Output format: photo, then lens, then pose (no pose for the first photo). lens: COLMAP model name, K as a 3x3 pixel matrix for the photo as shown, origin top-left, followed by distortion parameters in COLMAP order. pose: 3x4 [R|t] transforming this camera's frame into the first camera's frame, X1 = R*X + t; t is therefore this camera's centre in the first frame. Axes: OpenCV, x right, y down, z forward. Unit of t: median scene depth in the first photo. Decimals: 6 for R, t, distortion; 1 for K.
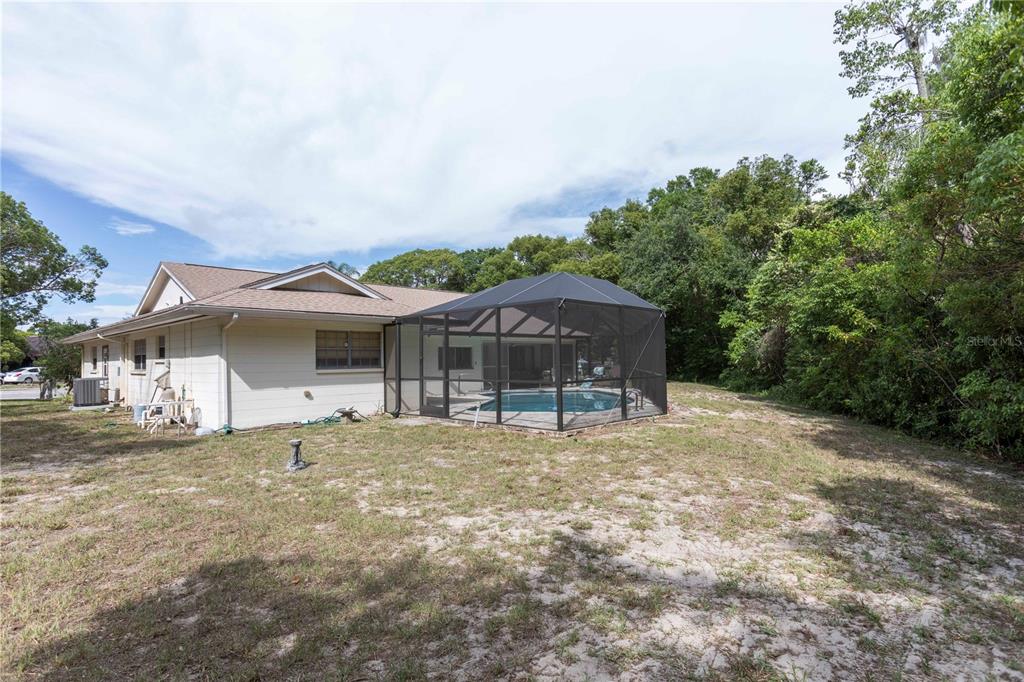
lens RADIAL K [[547.7, 0, 512.0], [0, 547.7, 341.0], [0, 0, 1]] dist [-0.002492, -0.000450]
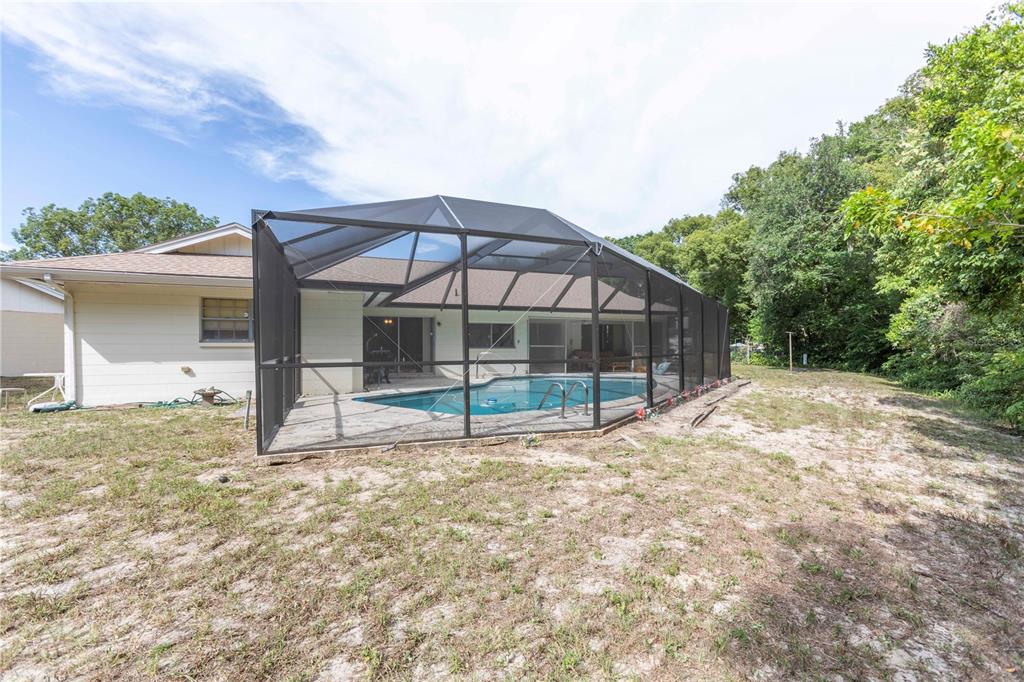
lens RADIAL K [[456.8, 0, 512.0], [0, 456.8, 341.0], [0, 0, 1]] dist [-0.003120, -0.000278]
pose [[0.907422, 0.010175, -0.420098, 0.213424], [0.002036, 0.999589, 0.028608, 0.015939], [0.420216, -0.026815, 0.907028, 0.293703]]
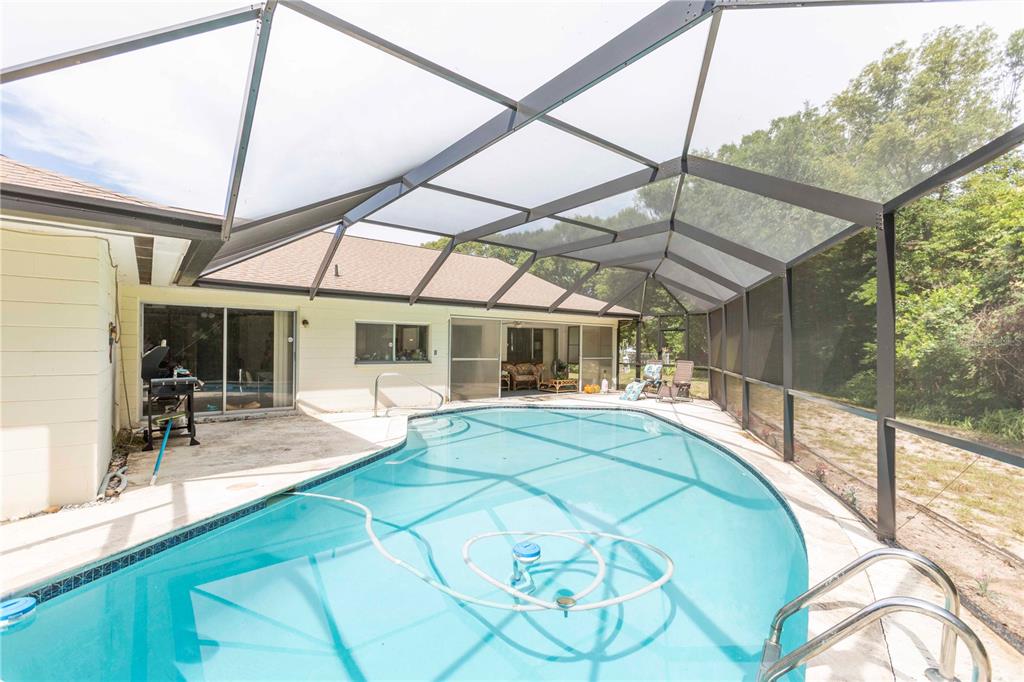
lens RADIAL K [[456.8, 0, 512.0], [0, 456.8, 341.0], [0, 0, 1]] dist [-0.003120, -0.000278]
pose [[0.990995, 0.024280, -0.131678, 0.069940], [-0.020890, 0.999415, 0.027064, 0.011370], [0.132258, -0.024070, 0.990923, 0.481966]]
